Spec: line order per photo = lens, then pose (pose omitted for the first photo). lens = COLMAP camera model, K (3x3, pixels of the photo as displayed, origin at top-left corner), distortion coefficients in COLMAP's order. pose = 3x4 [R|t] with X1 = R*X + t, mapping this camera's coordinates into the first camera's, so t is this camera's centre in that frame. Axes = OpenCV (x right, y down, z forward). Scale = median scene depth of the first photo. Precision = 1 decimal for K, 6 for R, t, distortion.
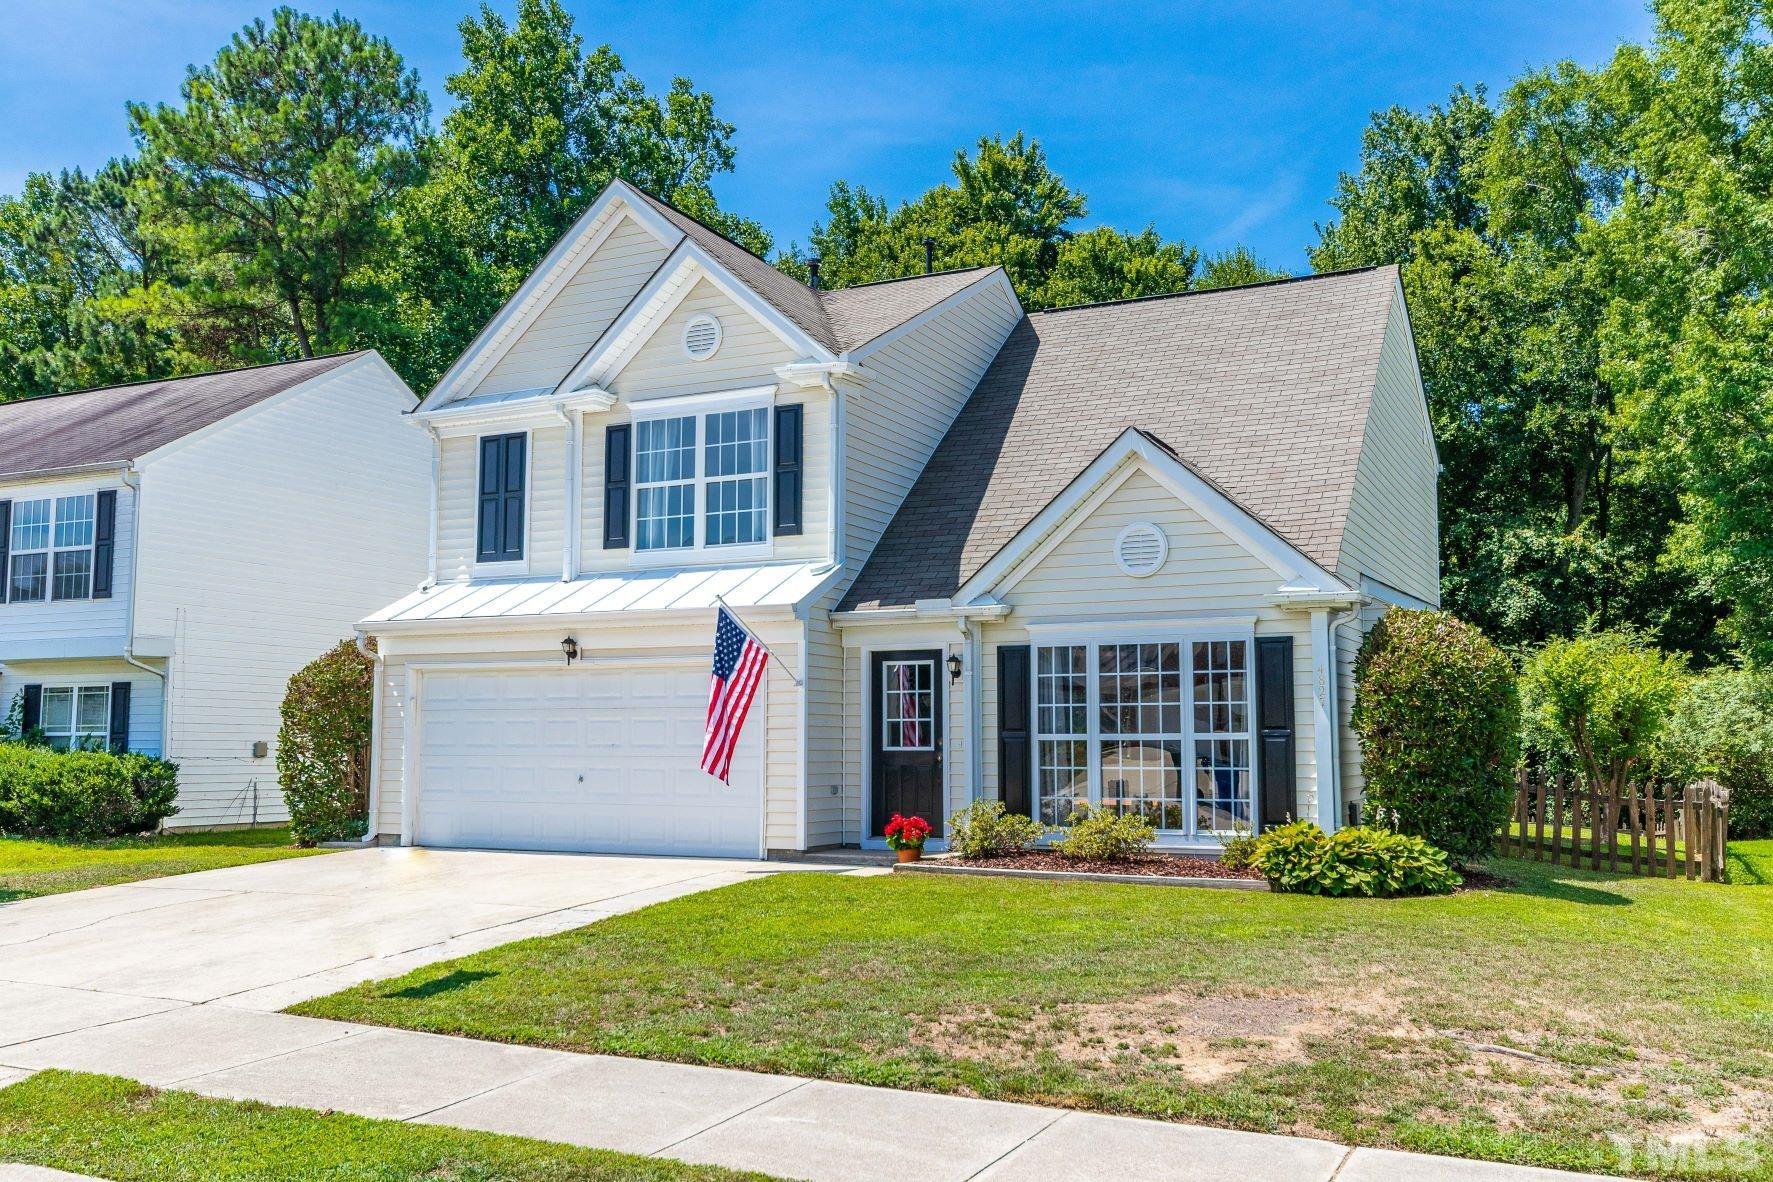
lens RADIAL K [[1510.4, 0, 886.5], [0, 1510.4, 591.0], [0, 0, 1]] dist [-0.002304, -0.000833]
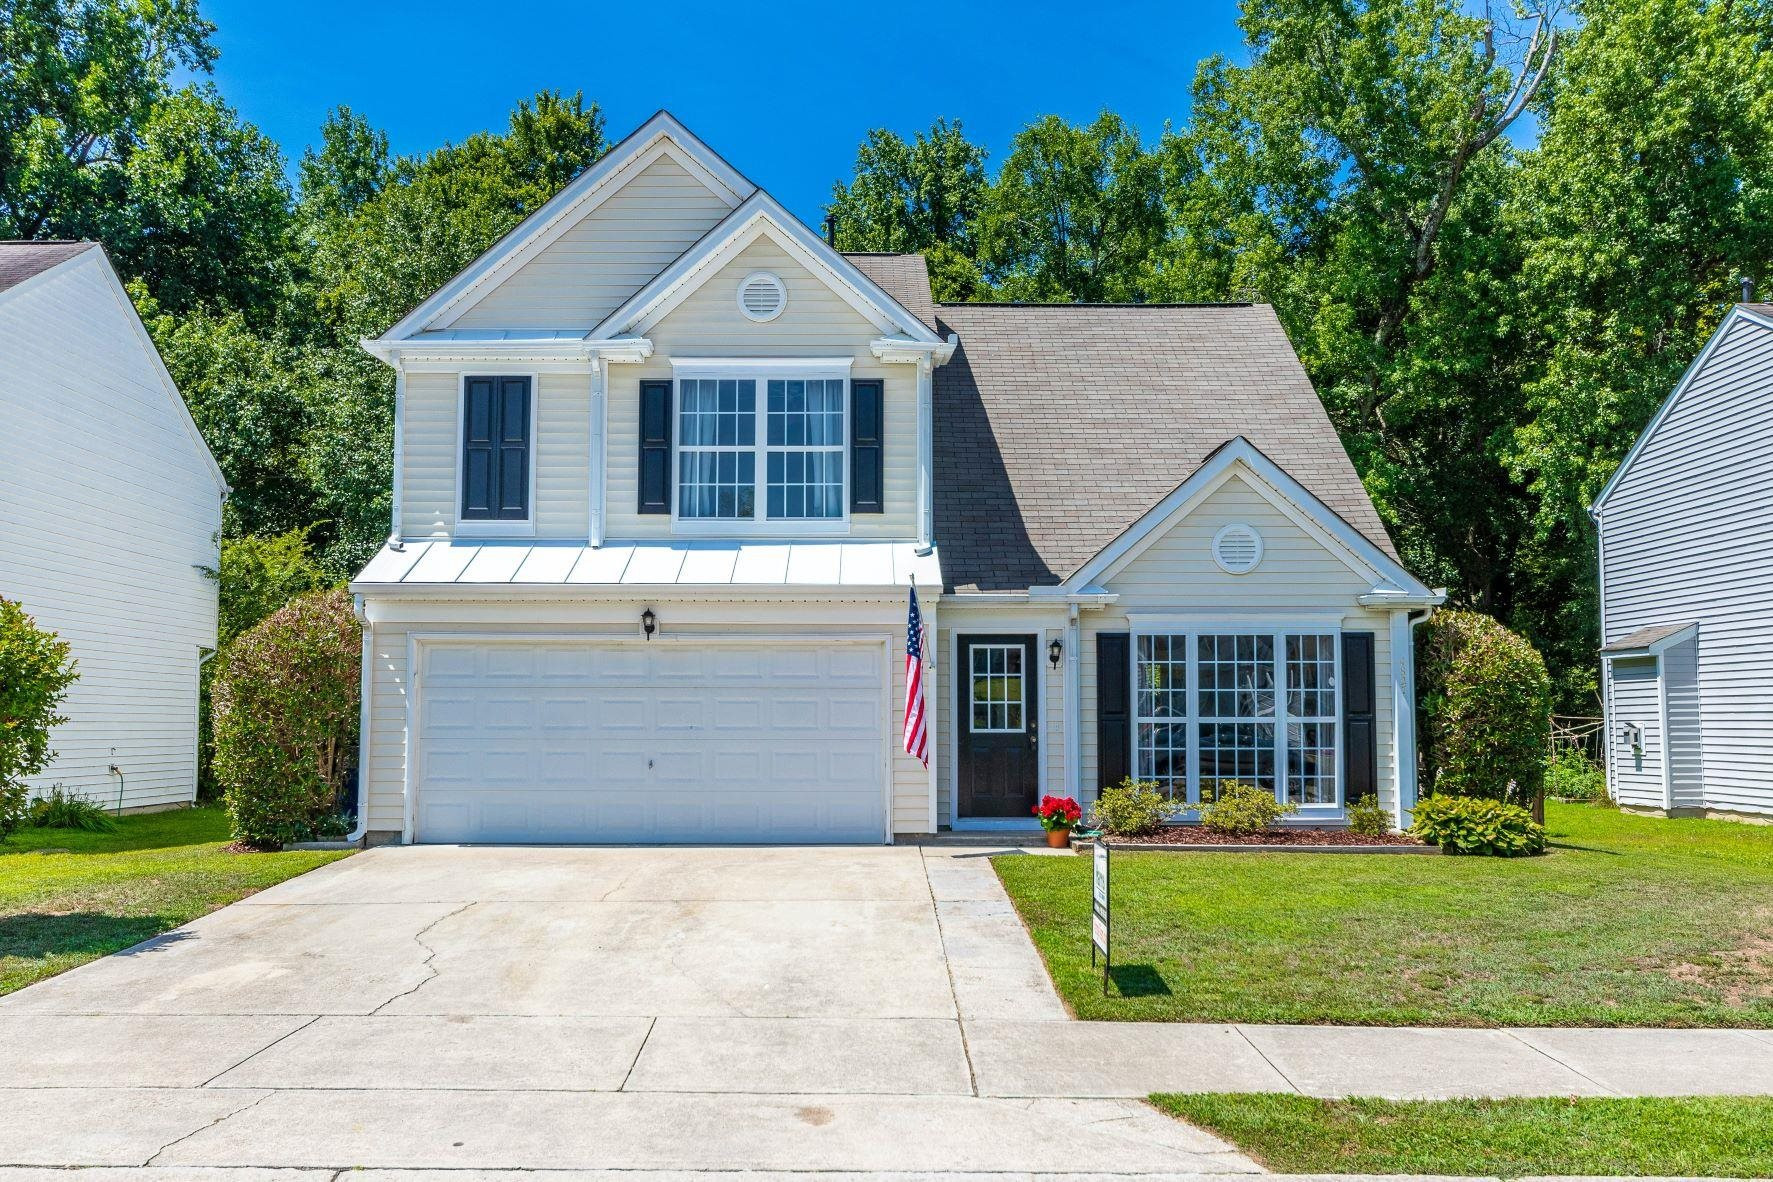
lens RADIAL K [[1510.4, 0, 886.5], [0, 1510.4, 591.0], [0, 0, 1]] dist [-0.002304, -0.000833]
pose [[0.899719, 0.038417, 0.434775, -0.464933], [-0.045050, 0.998972, 0.004957, 0.007980], [-0.434137, -0.024047, 0.900526, 0.110142]]
